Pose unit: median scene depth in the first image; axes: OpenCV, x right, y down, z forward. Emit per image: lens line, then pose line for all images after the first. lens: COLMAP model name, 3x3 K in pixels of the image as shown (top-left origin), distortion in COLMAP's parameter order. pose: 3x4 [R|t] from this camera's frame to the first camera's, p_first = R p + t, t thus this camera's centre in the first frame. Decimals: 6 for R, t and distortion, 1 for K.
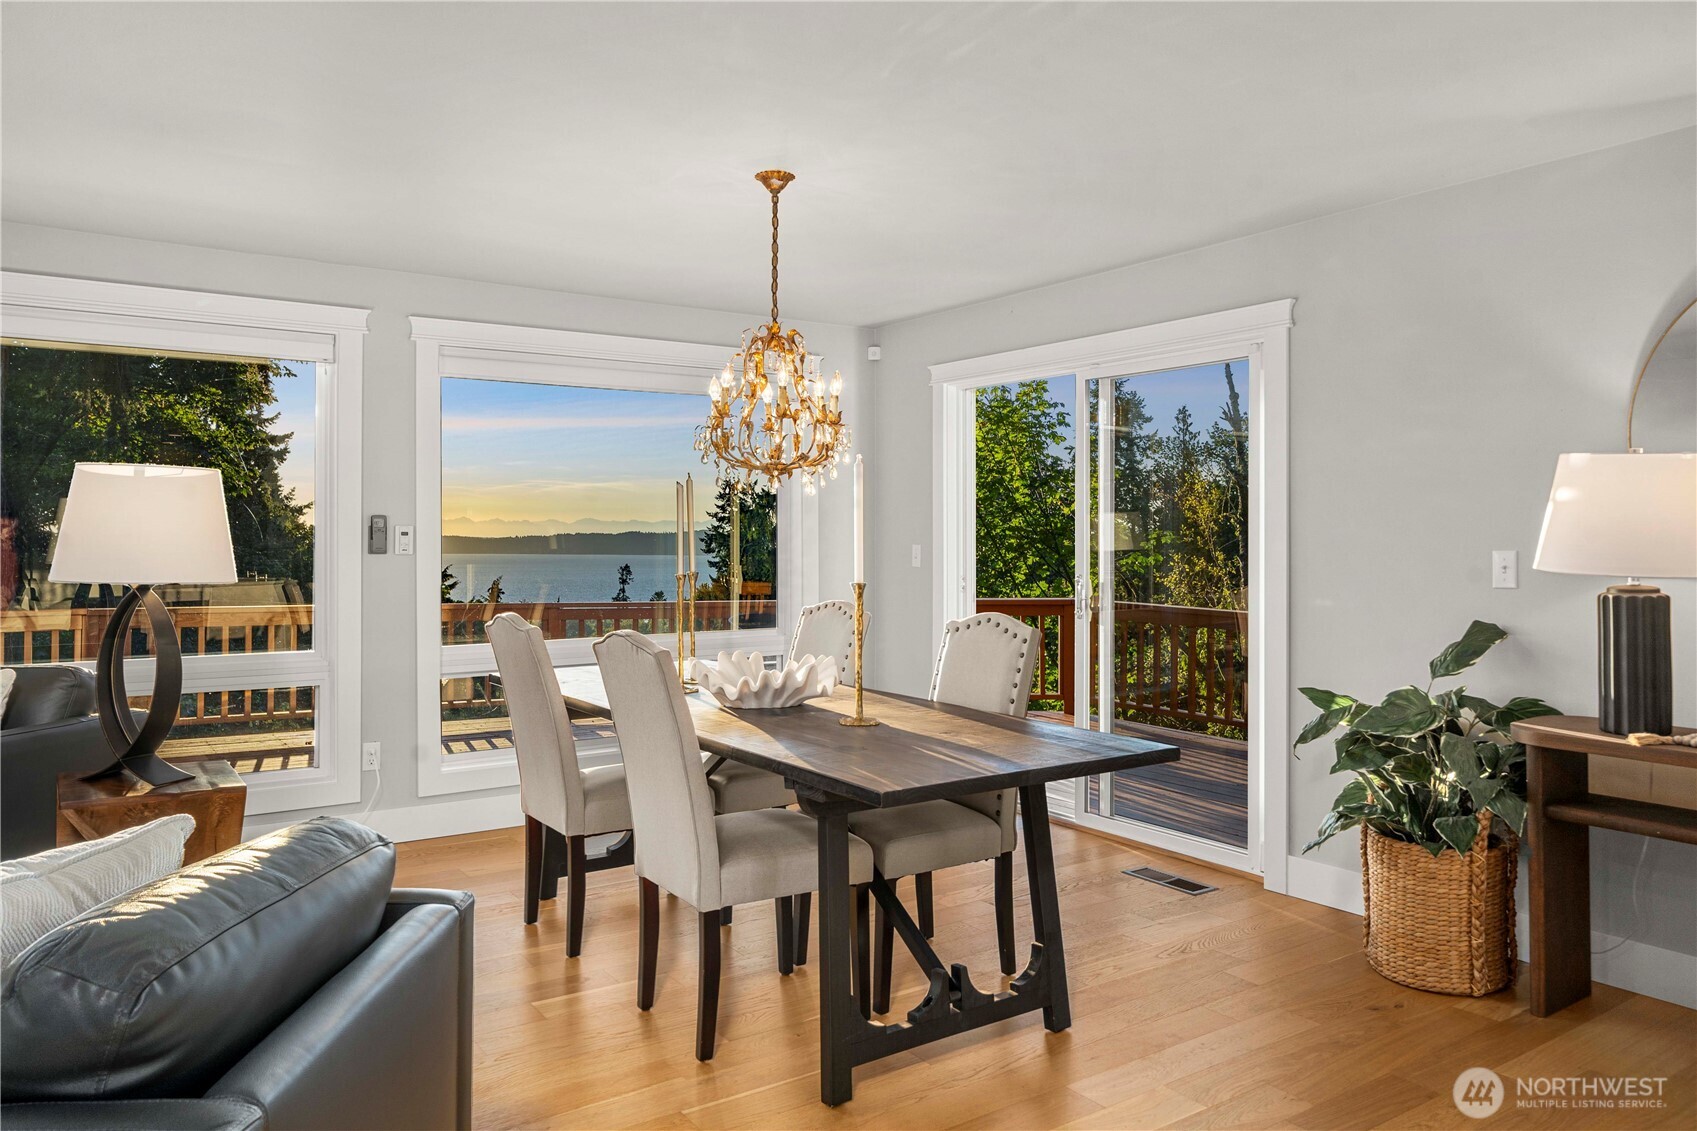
lens RADIAL K [[1130.8, 0, 853.8], [0, 1130.8, 569.9], [0, 0, 1]] dist [0.010337, -0.003111]
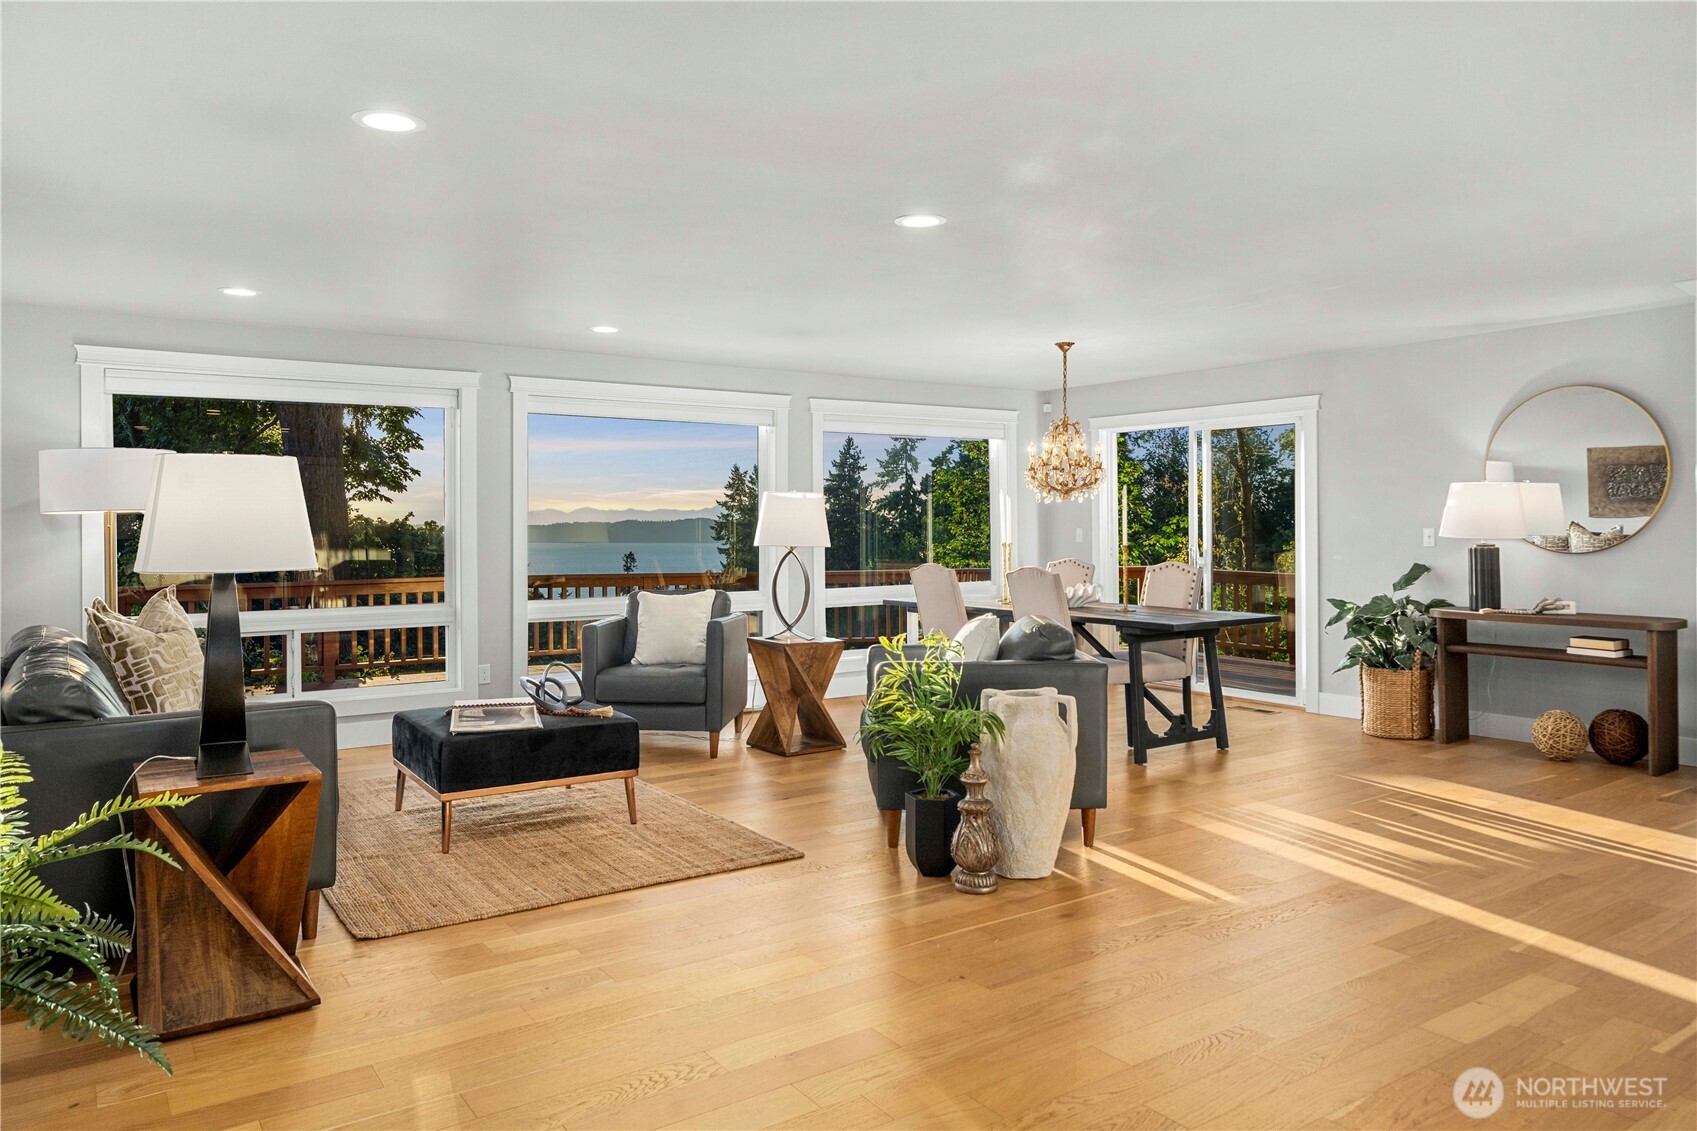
lens RADIAL K [[1182.6, 0, 842.1], [0, 1182.6, 550.9], [0, 0, 1]] dist [0.035393, 0.004506]
pose [[0.999725, -0.005505, 0.022791, -0.533603], [0.005655, 0.999963, -0.006528, 0.031409], [-0.022754, 0.006655, 0.999719, -1.127978]]
